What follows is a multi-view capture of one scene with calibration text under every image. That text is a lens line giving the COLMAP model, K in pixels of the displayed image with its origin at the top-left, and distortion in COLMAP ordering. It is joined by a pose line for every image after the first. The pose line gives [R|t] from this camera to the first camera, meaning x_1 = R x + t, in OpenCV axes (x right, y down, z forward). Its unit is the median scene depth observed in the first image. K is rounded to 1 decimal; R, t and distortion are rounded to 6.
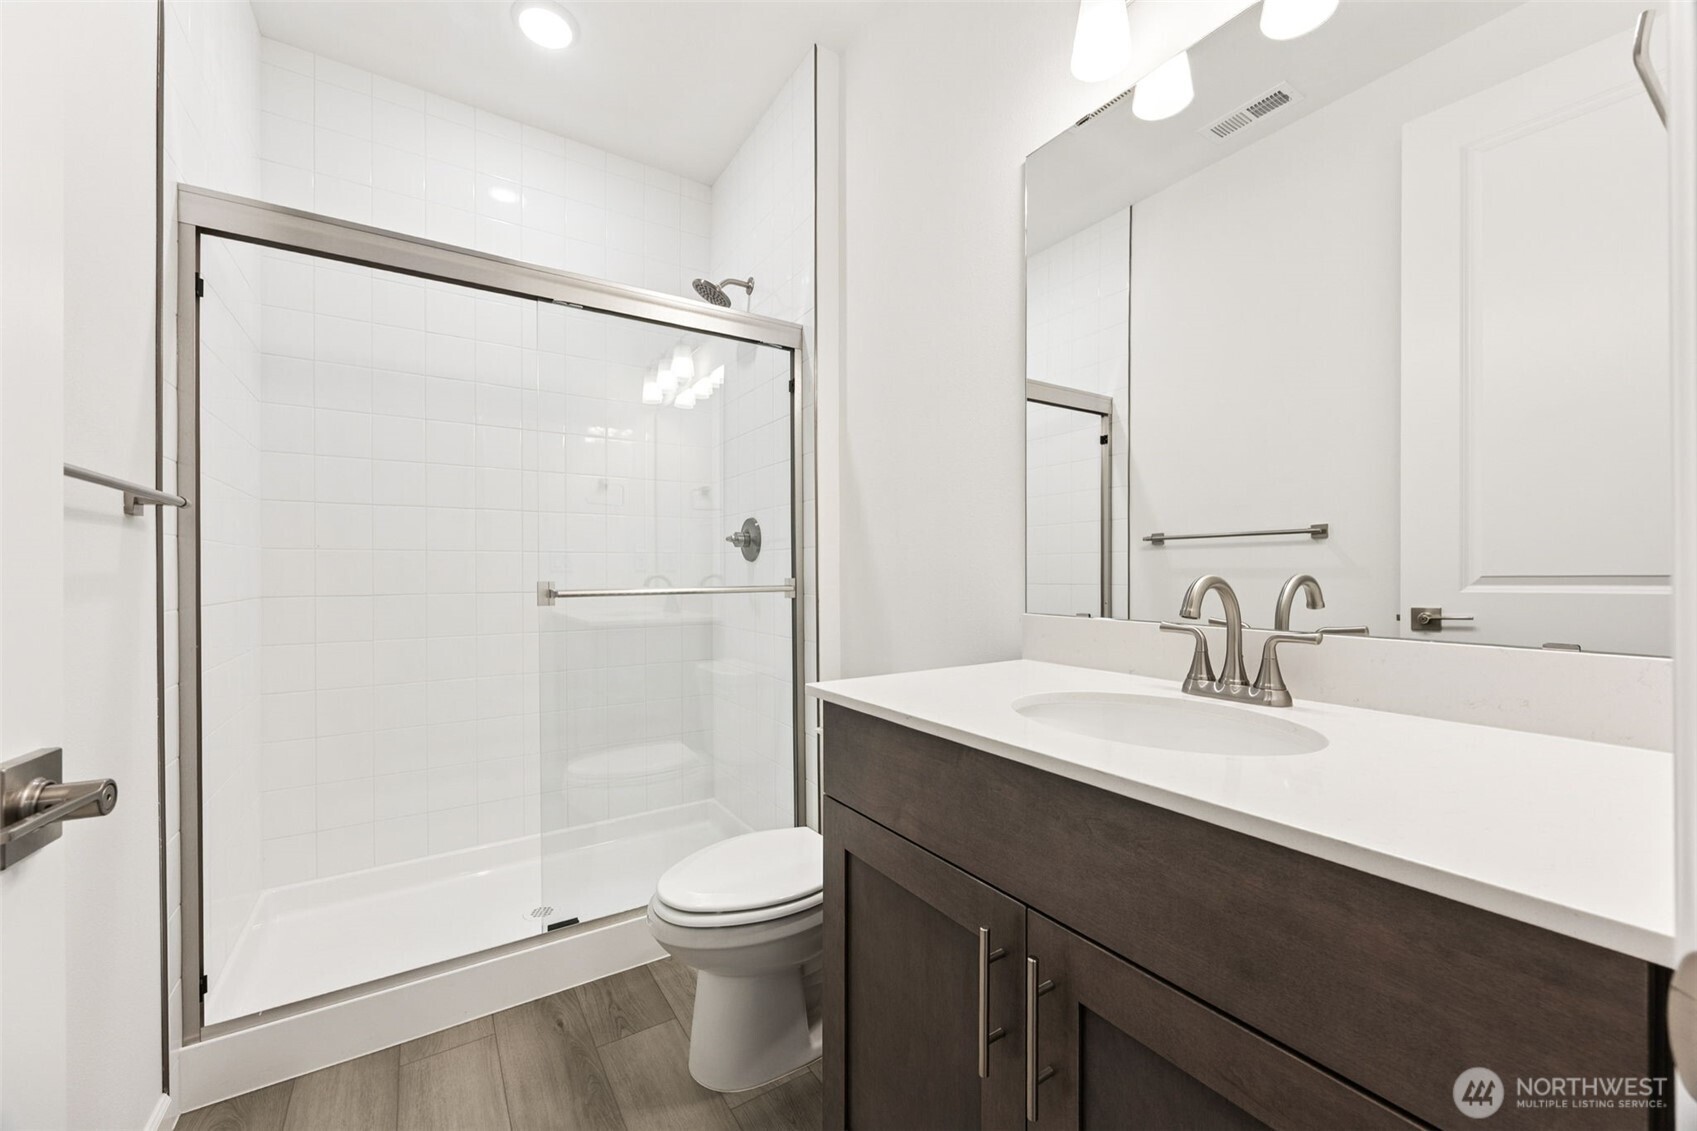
lens RADIAL K [[656.7, 0, 848.5], [0, 656.7, 565.5], [0, 0, 1]] dist [-0.000690, -0.000007]
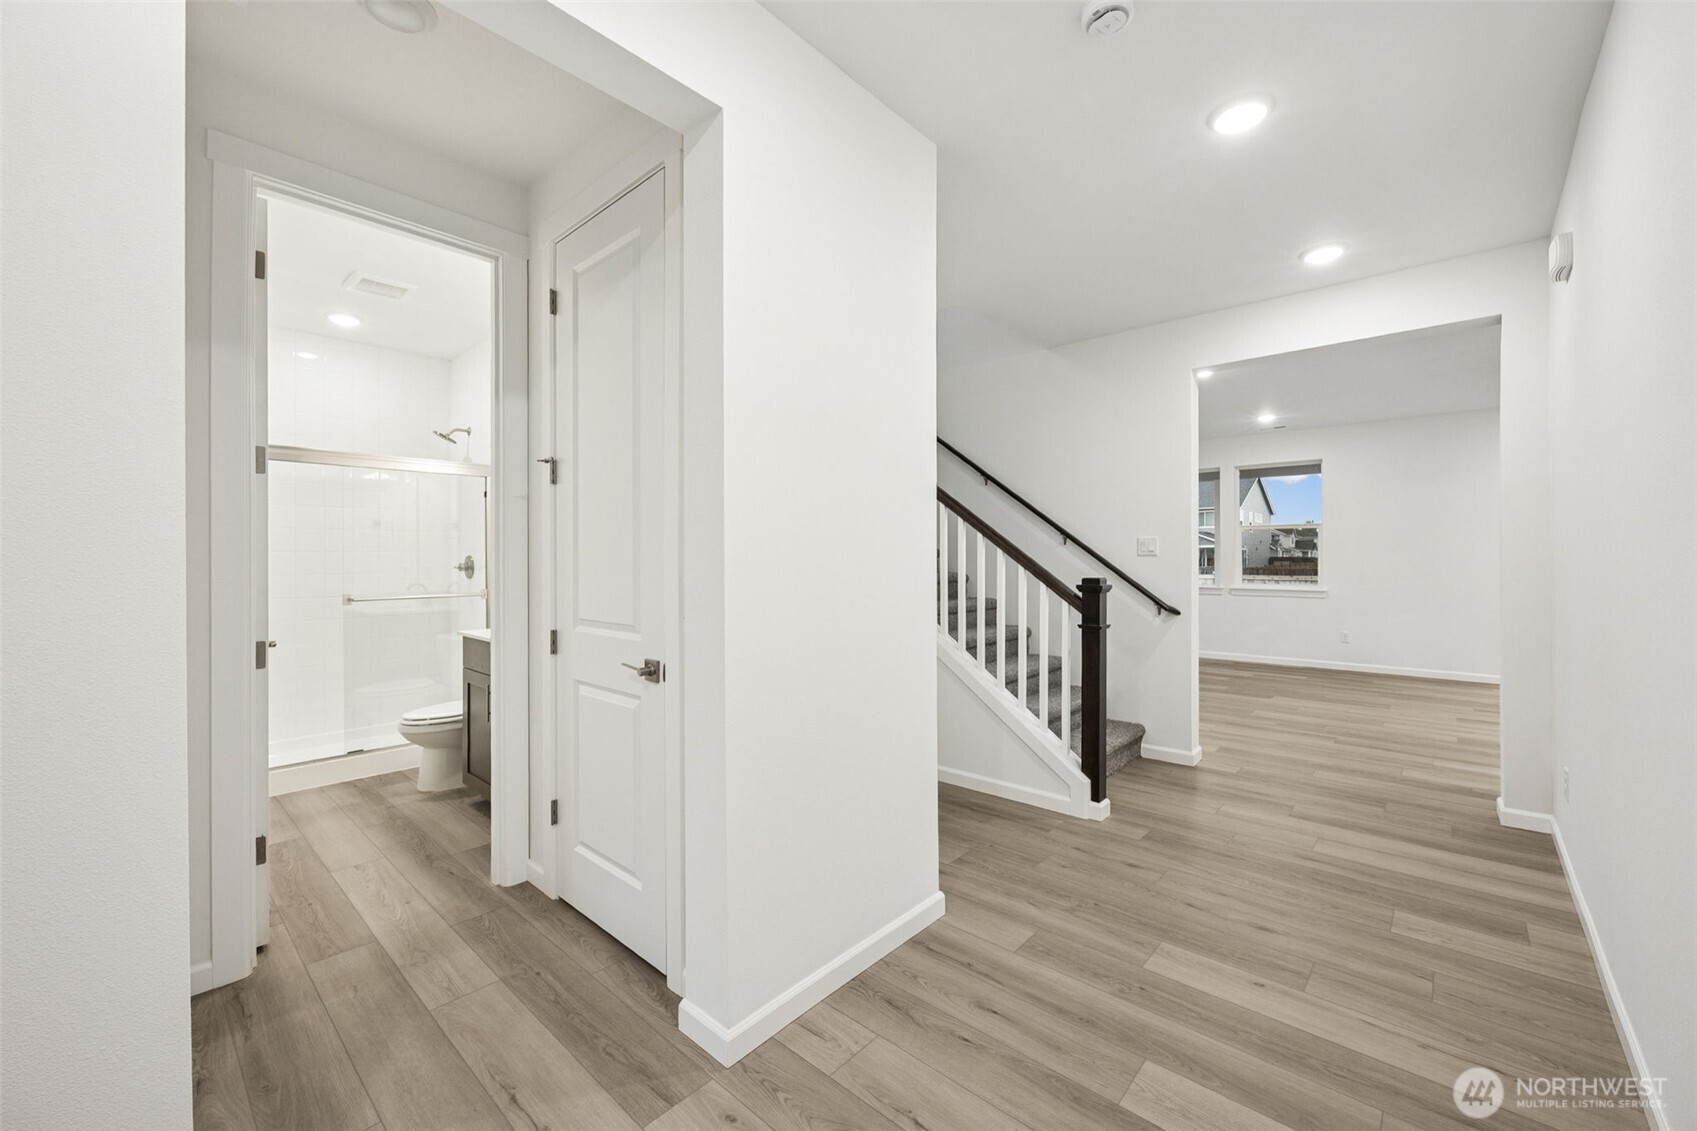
lens RADIAL K [[656.7, 0, 848.5], [0, 656.7, 565.5], [0, 0, 1]] dist [-0.000690, -0.000007]
pose [[0.965304, 0.001843, 0.261120, 0.398833], [-0.005475, 0.999898, 0.013184, -0.074499], [-0.261070, -0.014156, 0.965216, -1.059201]]
